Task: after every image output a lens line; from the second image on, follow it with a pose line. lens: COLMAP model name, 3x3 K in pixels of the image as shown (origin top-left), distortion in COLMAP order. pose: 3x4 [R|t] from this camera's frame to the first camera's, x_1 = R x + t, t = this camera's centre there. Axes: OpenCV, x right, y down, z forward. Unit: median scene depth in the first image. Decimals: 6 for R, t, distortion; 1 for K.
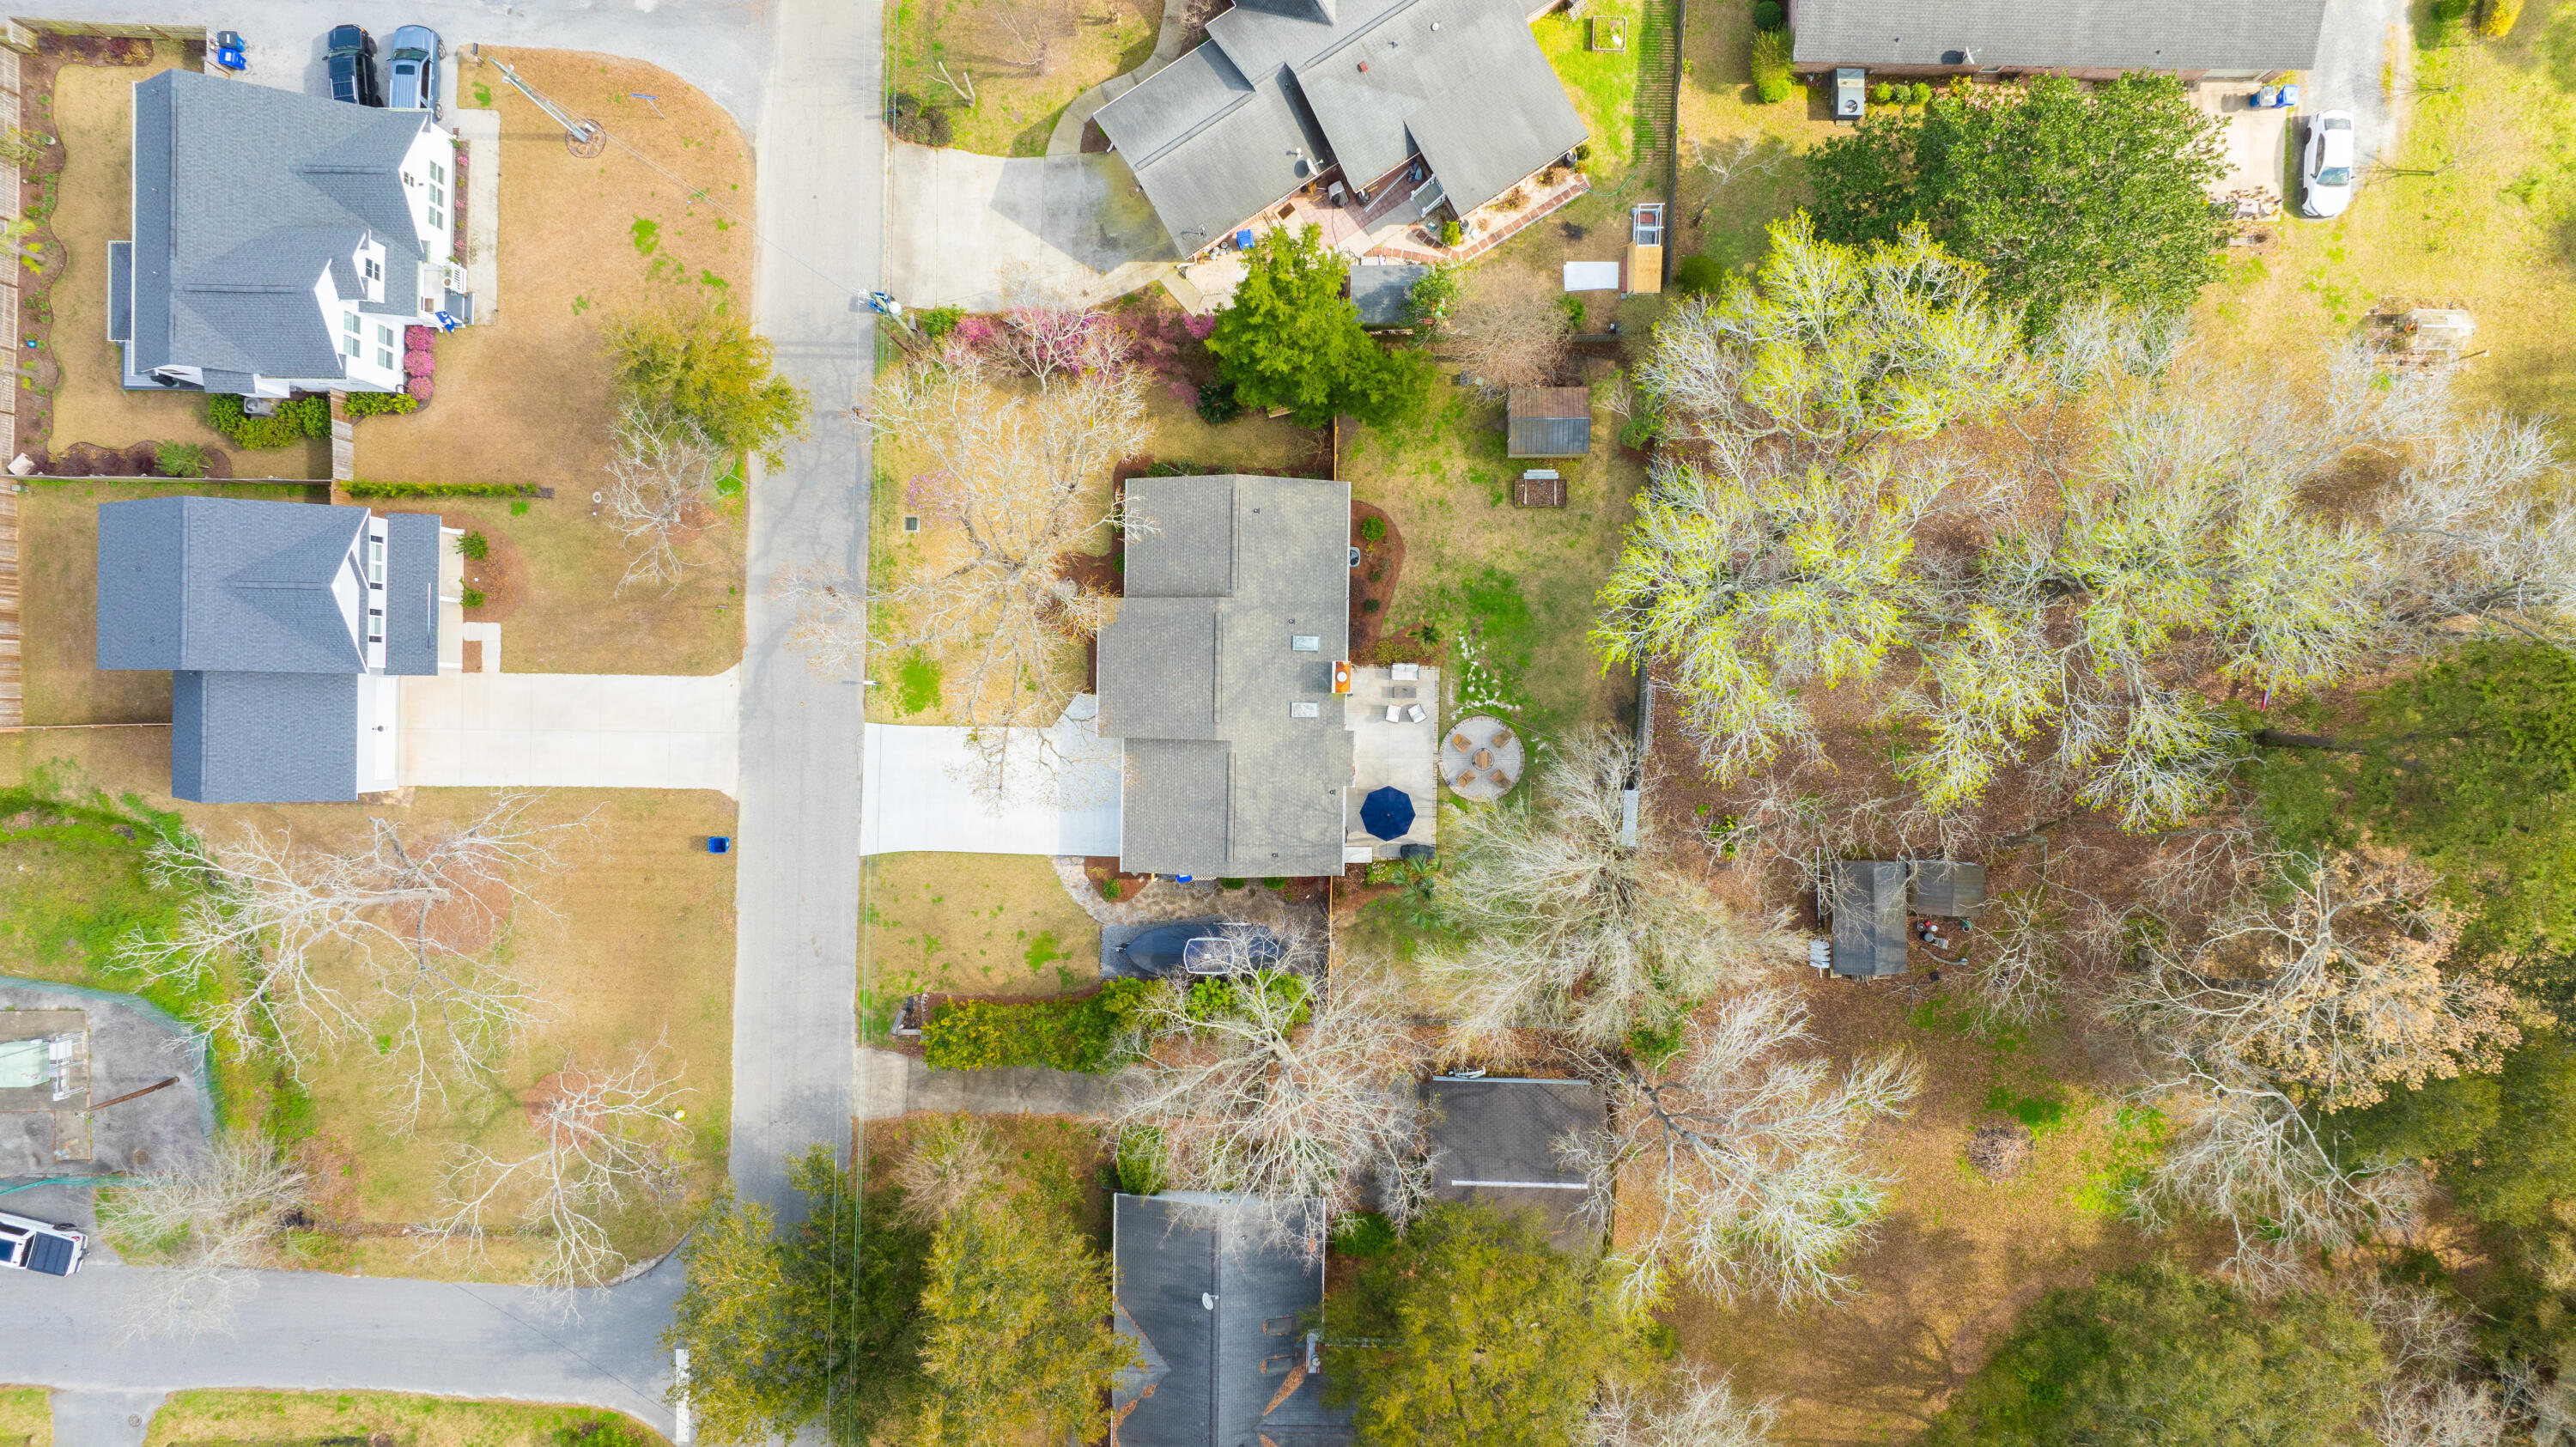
lens RADIAL K [[1808.5, 0, 1278.2], [0, 1808.5, 716.4], [0, 0, 1]] dist [-0.027529, 0.015885]
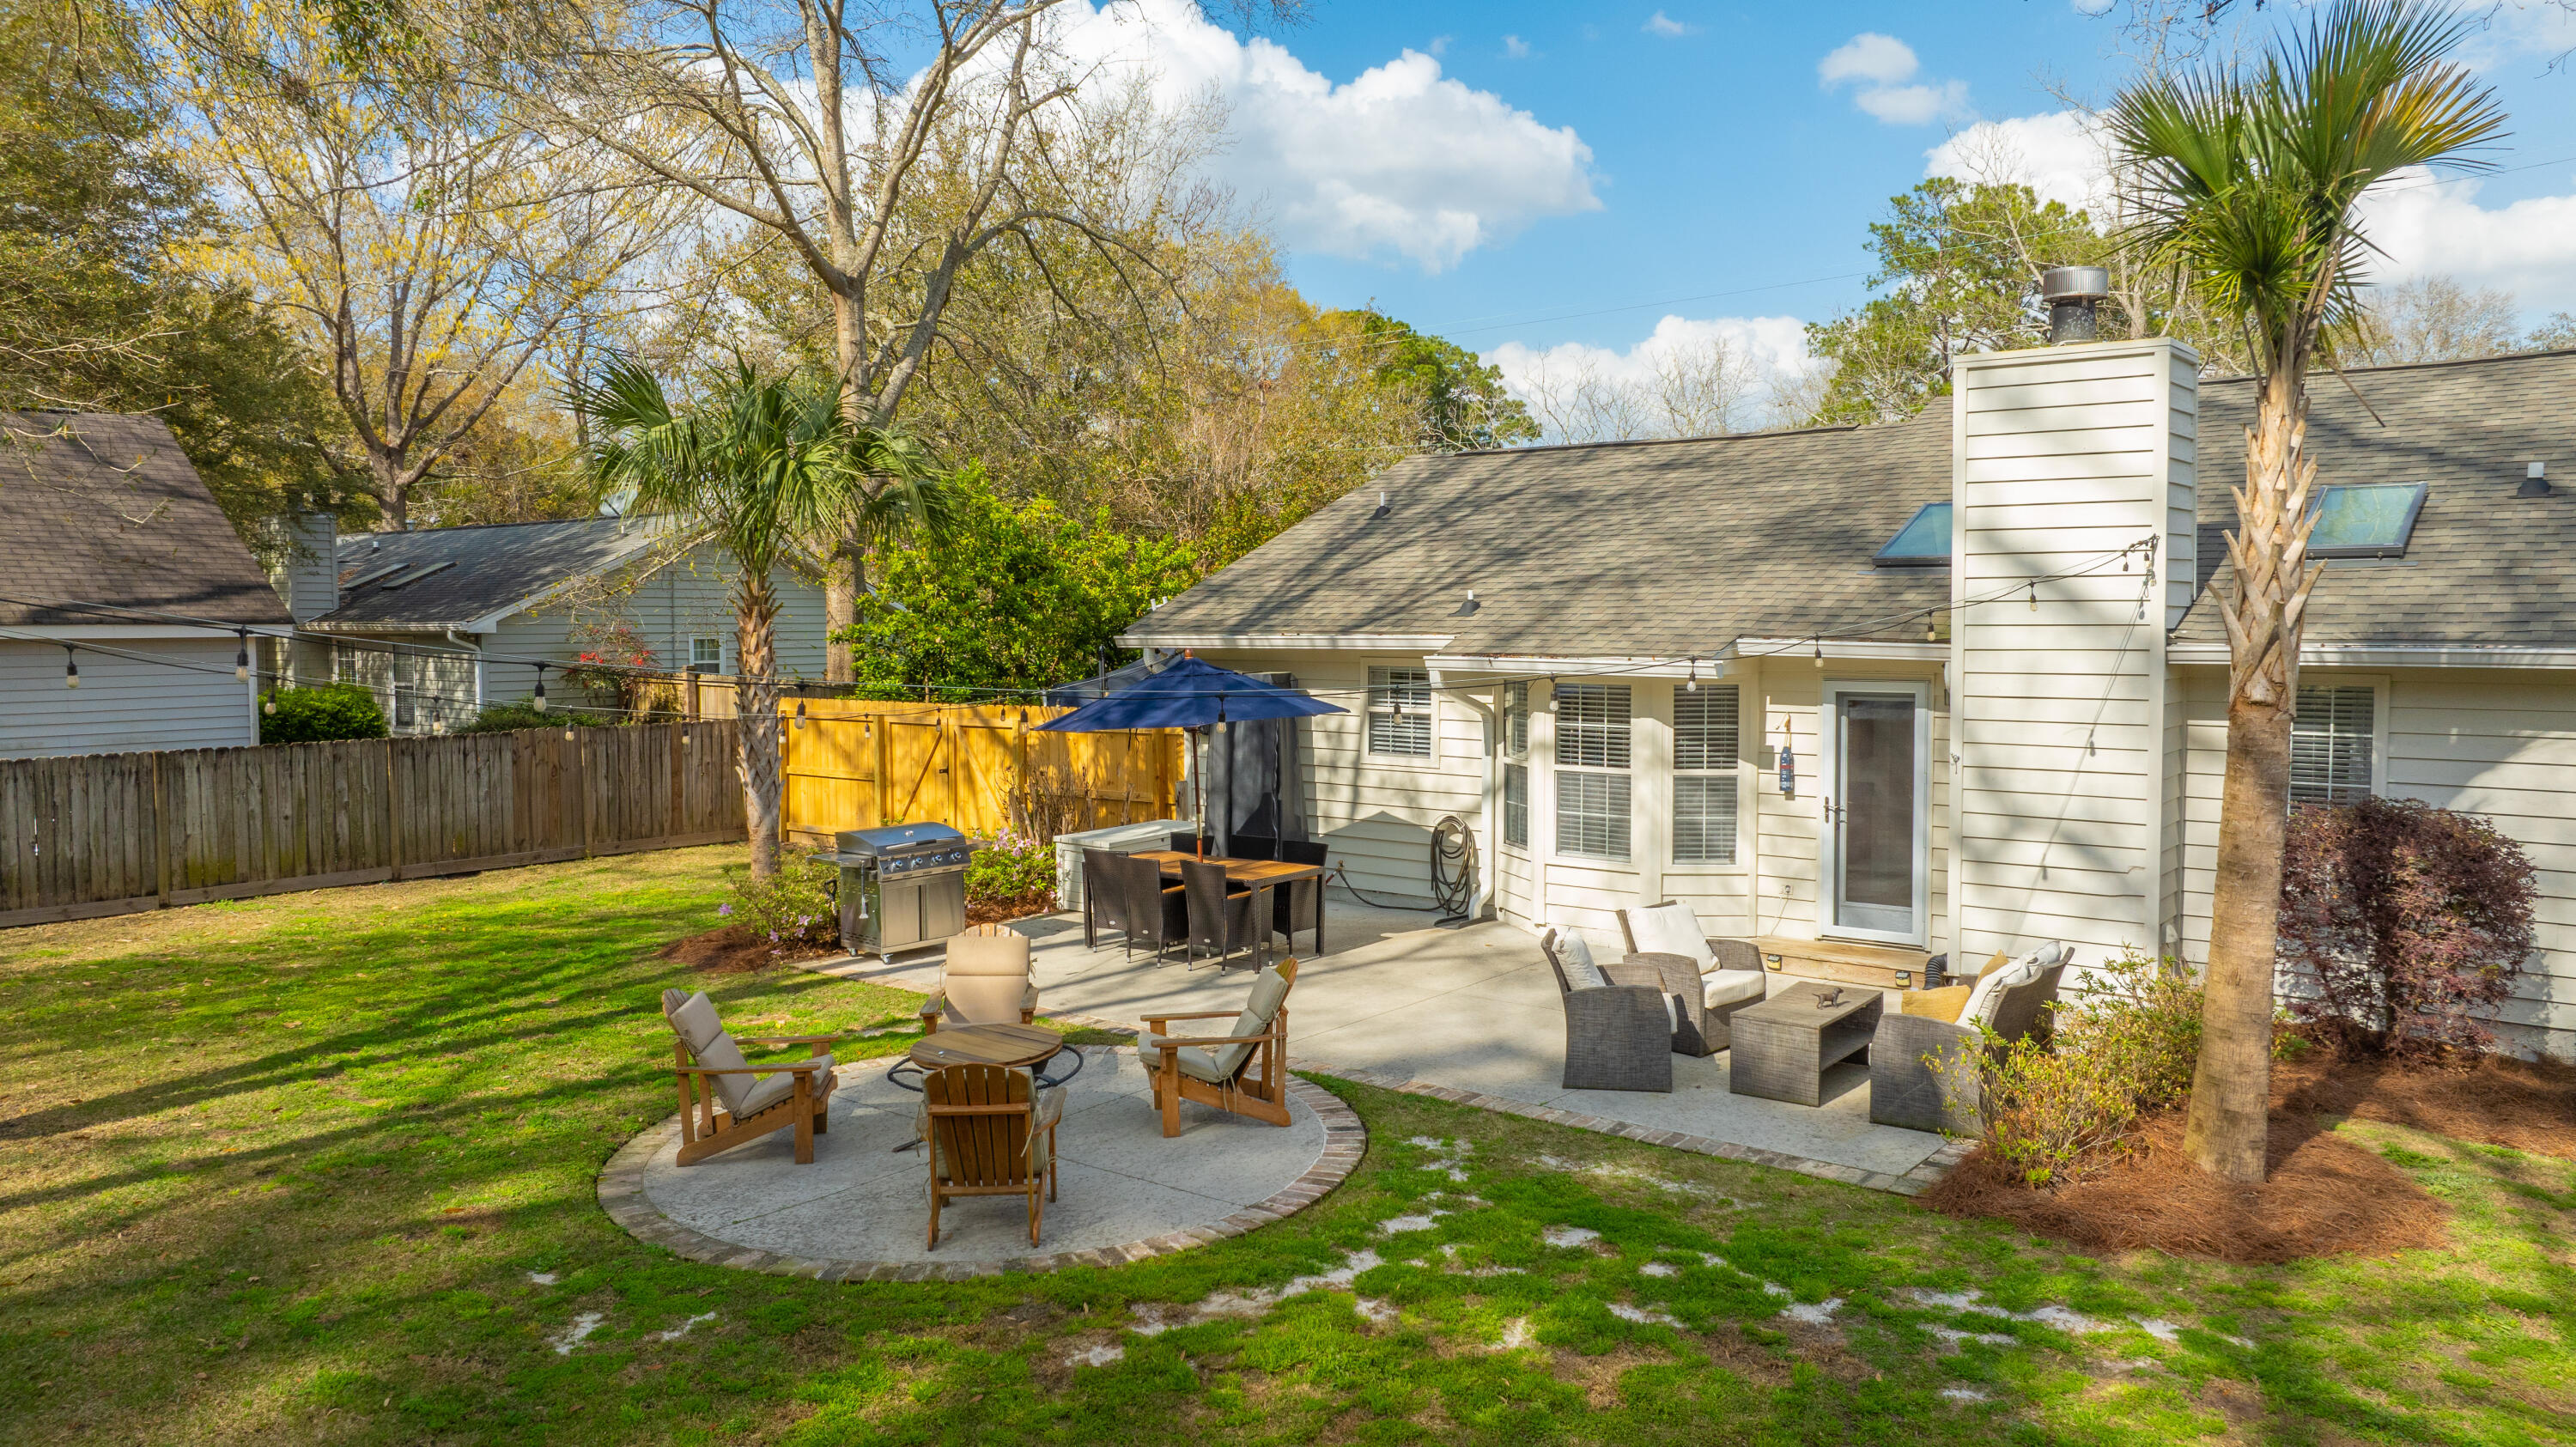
lens RADIAL K [[1811.2, 0, 1288.0], [0, 1811.2, 724.1], [0, 0, 1]] dist [-0.036862, 0.037225]
pose [[-0.617016, 0.083591, -0.782498, 0.190036], [-0.786821, -0.047522, 0.615349, -0.061582], [0.014252, 0.995366, 0.095093, 0.965158]]
